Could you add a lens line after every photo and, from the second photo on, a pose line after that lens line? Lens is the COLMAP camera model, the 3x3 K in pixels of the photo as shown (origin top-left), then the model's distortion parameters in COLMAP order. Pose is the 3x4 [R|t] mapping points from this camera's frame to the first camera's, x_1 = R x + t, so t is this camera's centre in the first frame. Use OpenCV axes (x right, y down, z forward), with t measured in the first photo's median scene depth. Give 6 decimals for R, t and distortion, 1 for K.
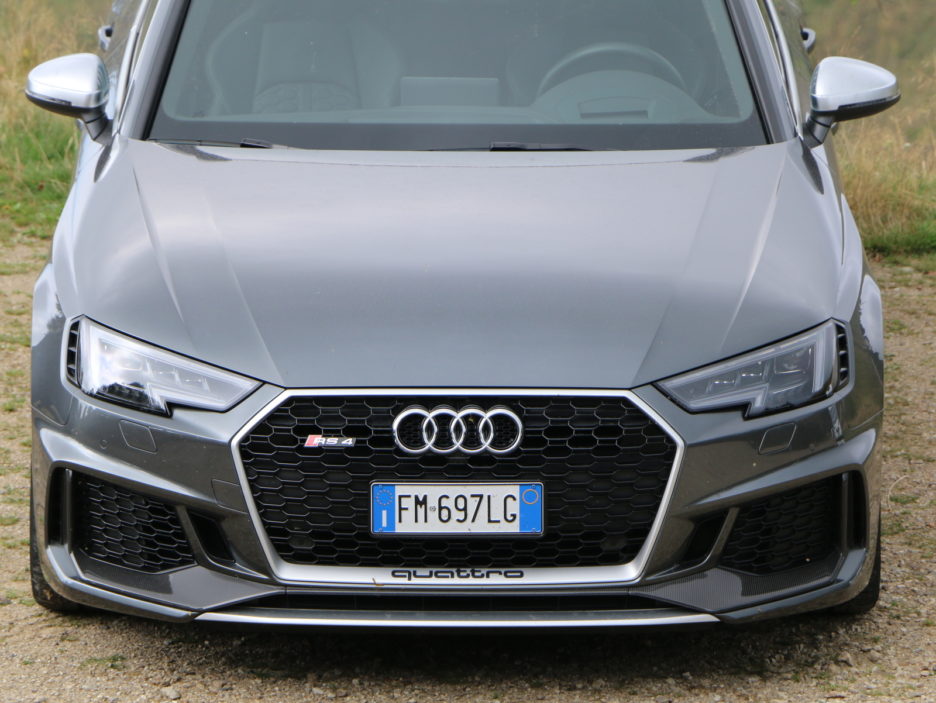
lens RADIAL K [[5641.2, 0, 430.4], [0, 5641.2, 331.3], [0, 0, 1]] dist [1.392839, 0.000000]
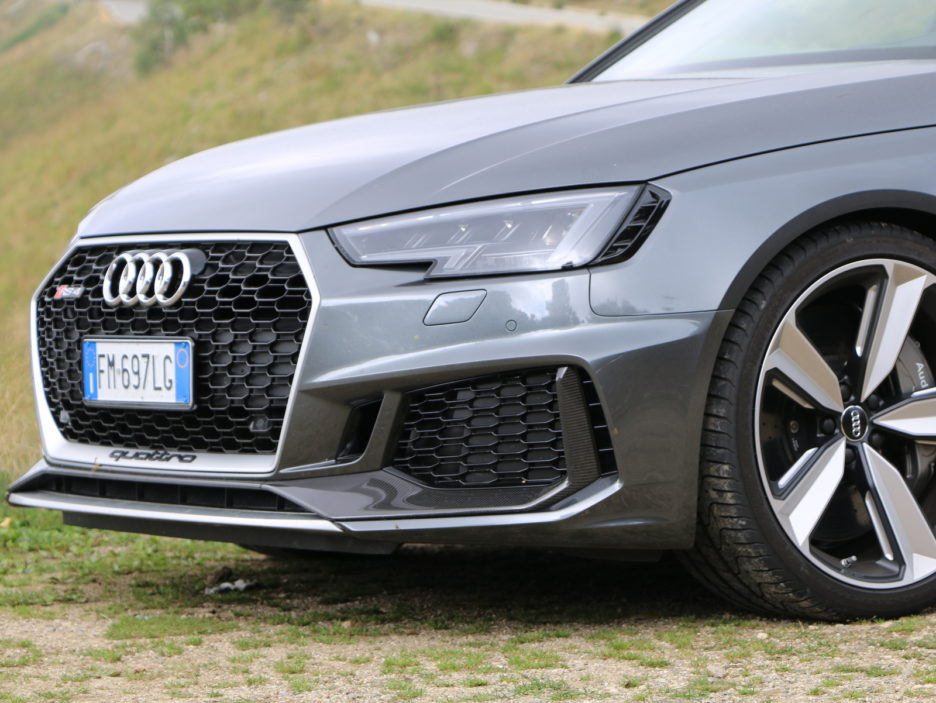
lens RADIAL K [[3206.6, 0, 470.9], [0, 3206.6, 351.7], [0, 0, 1]] dist [0.530651, 0.000000]
pose [[0.599400, 0.009549, -0.800393, 0.413096], [-0.146388, 0.984373, -0.097883, 0.067555], [0.786950, 0.175839, 0.591430, 0.757944]]
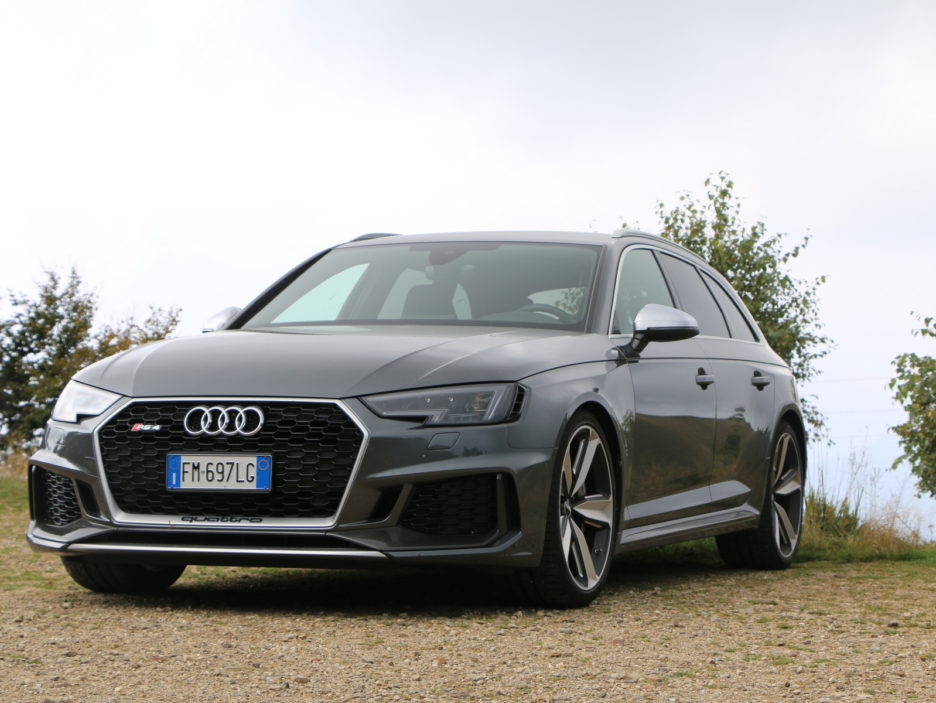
lens RADIAL K [[2177.2, 0, 488.8], [0, 2177.2, 401.3], [0, 0, 1]] dist [0.381990, 0.000000]
pose [[0.940112, 0.004887, -0.340830, 0.268501], [-0.086869, 0.970316, -0.225701, 0.137371], [0.329609, 0.241792, 0.912631, 0.491591]]
